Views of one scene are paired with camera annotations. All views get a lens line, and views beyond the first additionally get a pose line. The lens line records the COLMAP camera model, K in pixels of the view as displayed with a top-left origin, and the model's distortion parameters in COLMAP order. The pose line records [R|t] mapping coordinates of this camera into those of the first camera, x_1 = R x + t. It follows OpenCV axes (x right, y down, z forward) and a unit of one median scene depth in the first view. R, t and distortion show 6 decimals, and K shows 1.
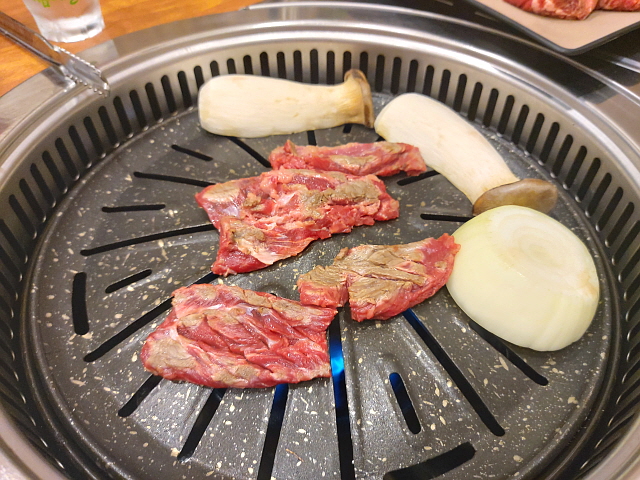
lens RADIAL K [[475.4, 0, 322.8], [0, 475.4, 243.7], [0, 0, 1]] dist [-0.022200, -0.022888]
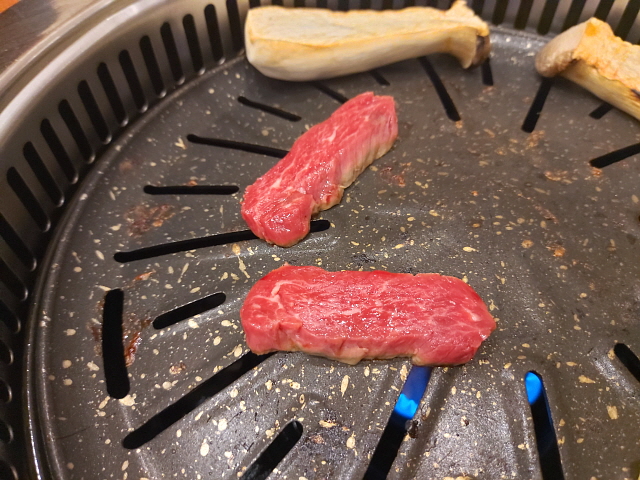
lens RADIAL K [[475.4, 0, 309.0], [0, 475.4, 241.8], [0, 0, 1]] dist [-0.022200, -0.022888]
pose [[0.997275, 0.041758, -0.060810, -0.203811], [-0.037006, 0.996323, 0.077275, -0.064822], [0.063814, -0.074814, 0.995154, 0.362083]]
